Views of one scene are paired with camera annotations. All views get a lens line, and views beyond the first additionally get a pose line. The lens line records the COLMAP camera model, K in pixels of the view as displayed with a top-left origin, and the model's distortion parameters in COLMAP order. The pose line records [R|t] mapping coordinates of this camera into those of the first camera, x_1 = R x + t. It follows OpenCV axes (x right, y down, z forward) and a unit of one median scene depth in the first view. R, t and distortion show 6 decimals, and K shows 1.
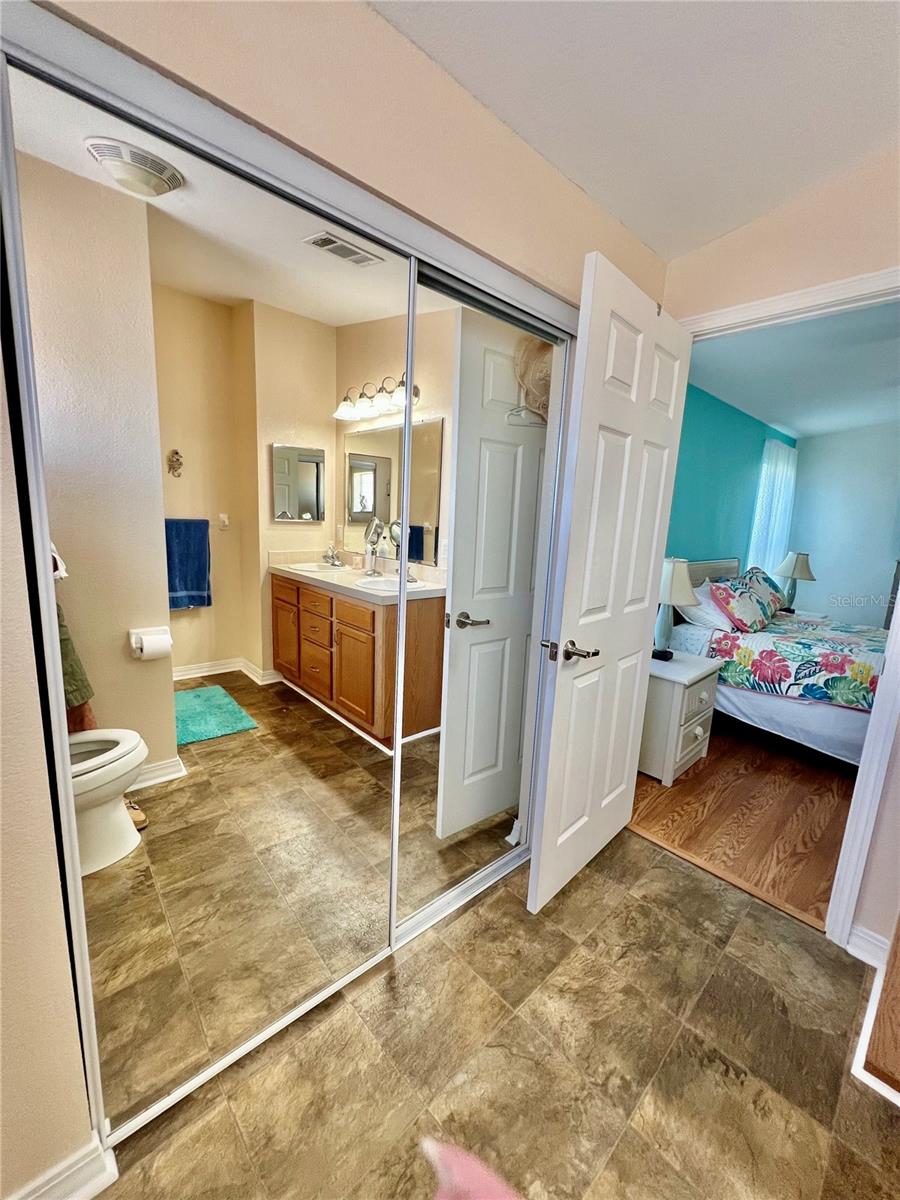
lens RADIAL K [[481.7, 0, 451.3], [0, 481.7, 595.8], [0, 0, 1]] dist [-0.001025, 0.000538]
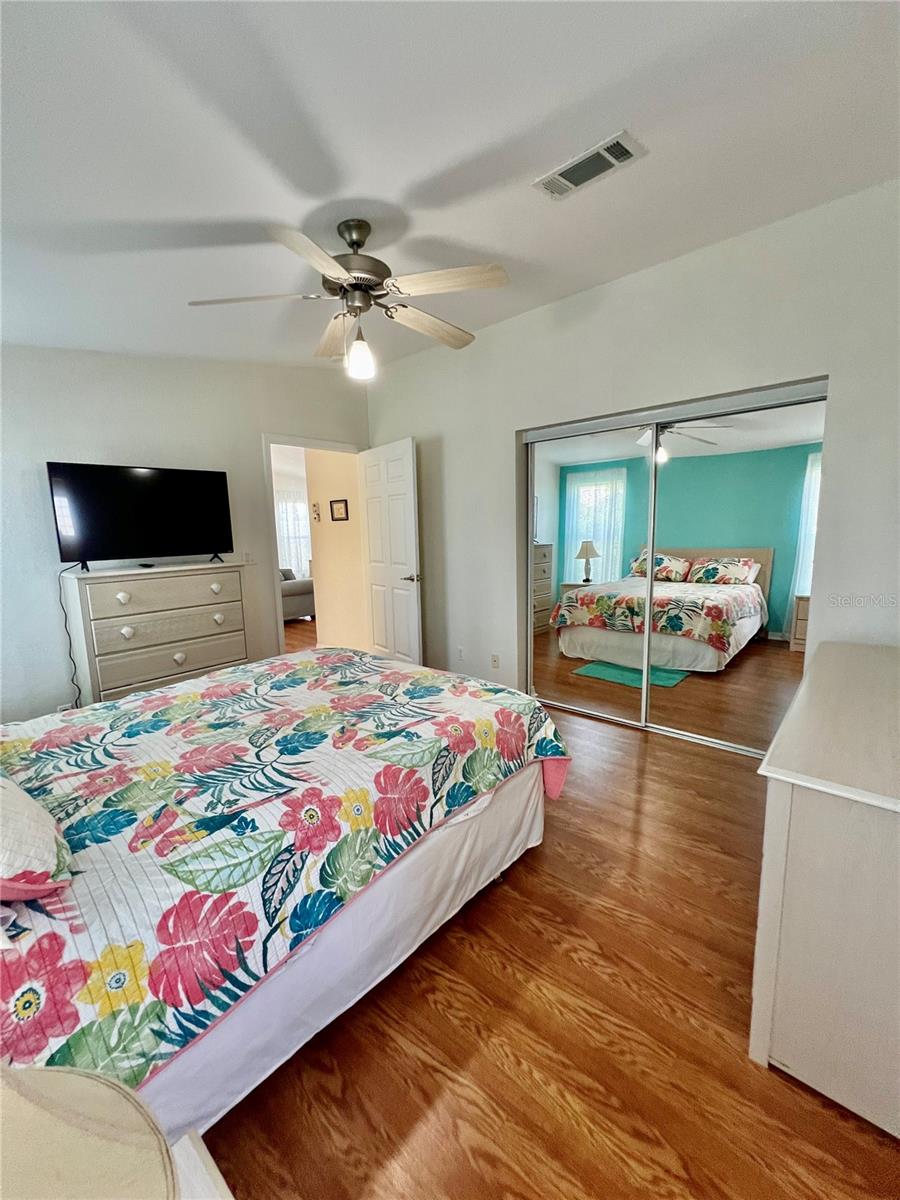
lens RADIAL K [[481.7, 0, 451.1], [0, 481.7, 599.9], [0, 0, 1]] dist [-0.001025, 0.000538]
pose [[-0.111661, -0.194229, 0.974580, 0.590126], [0.187593, 0.958961, 0.212609, -0.195684], [-0.975879, 0.206565, -0.070642, 1.311117]]
